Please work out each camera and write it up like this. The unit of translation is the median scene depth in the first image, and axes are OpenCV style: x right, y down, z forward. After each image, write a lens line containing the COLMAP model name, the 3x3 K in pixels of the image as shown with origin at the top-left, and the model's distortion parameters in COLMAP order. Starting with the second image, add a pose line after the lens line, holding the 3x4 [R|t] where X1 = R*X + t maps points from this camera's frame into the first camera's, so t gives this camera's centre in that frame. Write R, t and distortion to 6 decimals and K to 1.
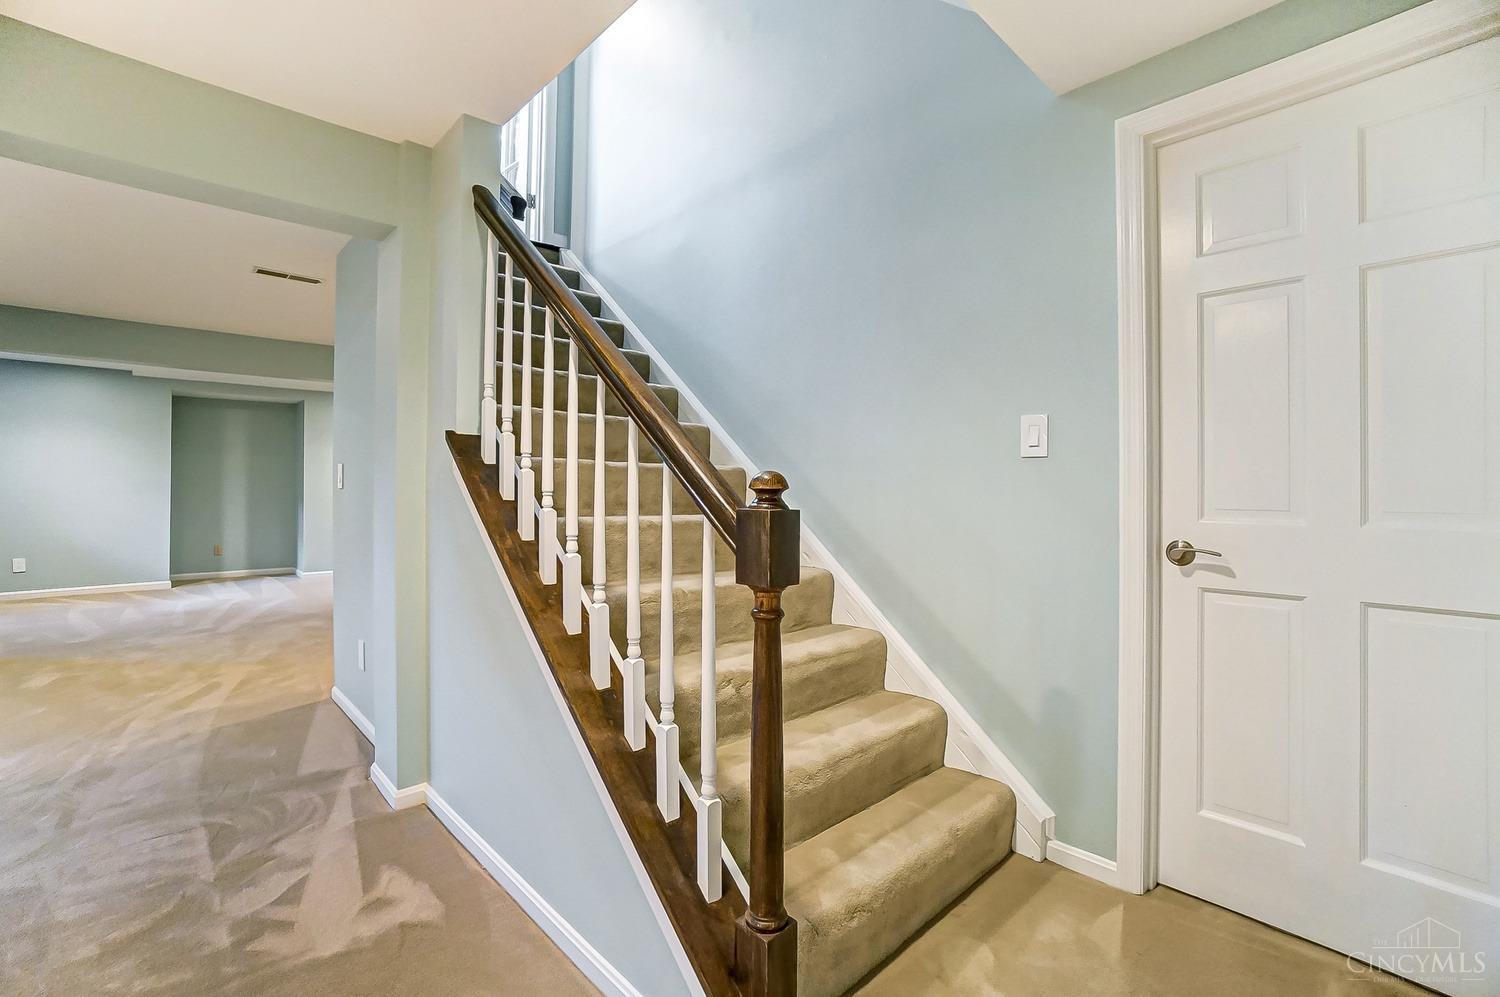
lens RADIAL K [[666.8, 0, 735.7], [0, 666.8, 493.2], [0, 0, 1]] dist [-0.035758, 0.006950]
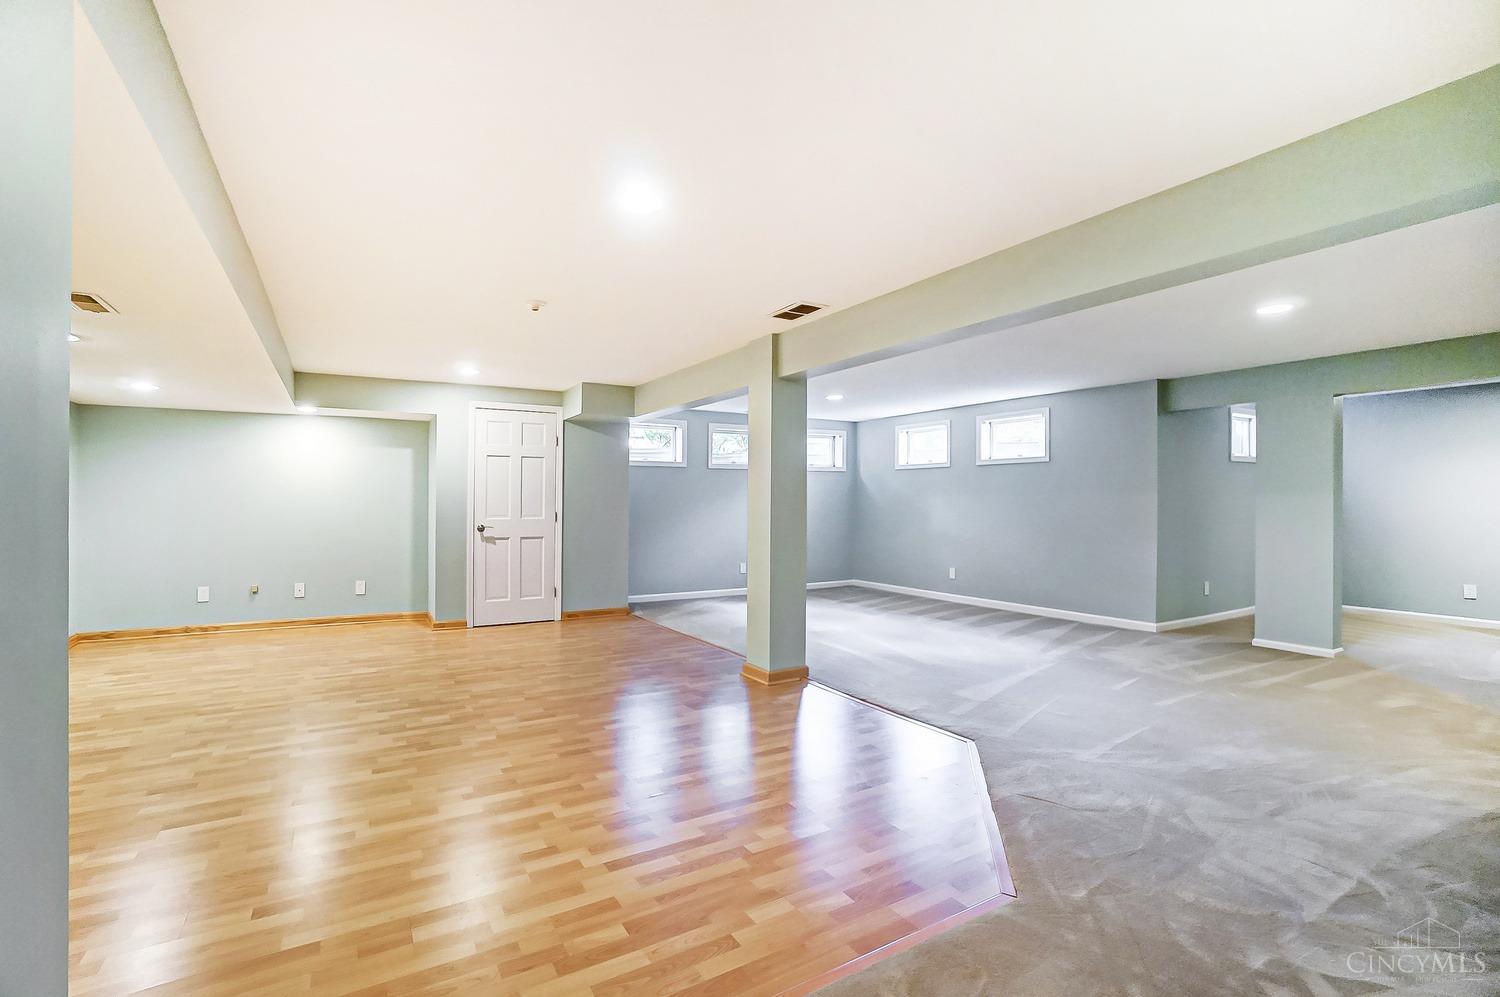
lens RADIAL K [[666.8, 0, 734.9], [0, 666.8, 494.5], [0, 0, 1]] dist [-0.035758, 0.006950]
pose [[-0.223084, -0.007149, -0.974773, 0.402597], [-0.015708, 0.999870, -0.003738, -0.061760], [0.974673, 0.014477, -0.223167, 0.340595]]
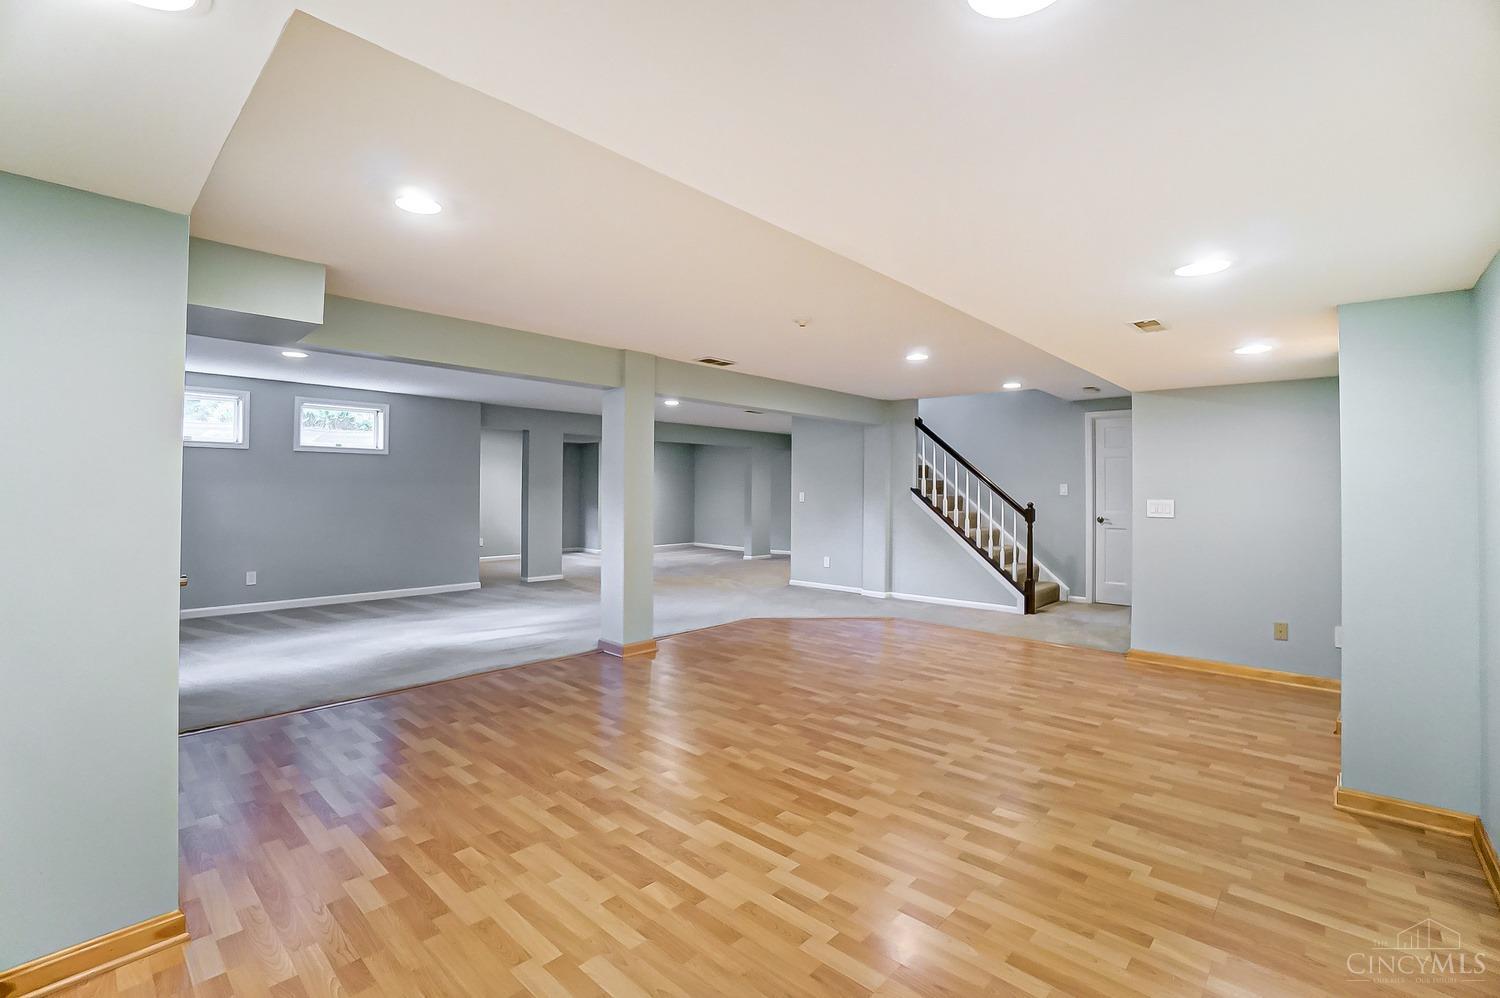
lens RADIAL K [[666.8, 0, 746.1], [0, 666.8, 490.0], [0, 0, 1]] dist [-0.035758, 0.006950]
pose [[0.998259, 0.002052, 0.058939, -1.508311], [-0.001527, 0.999959, -0.008947, -0.044008], [-0.058955, 0.008841, 0.998222, -2.542881]]
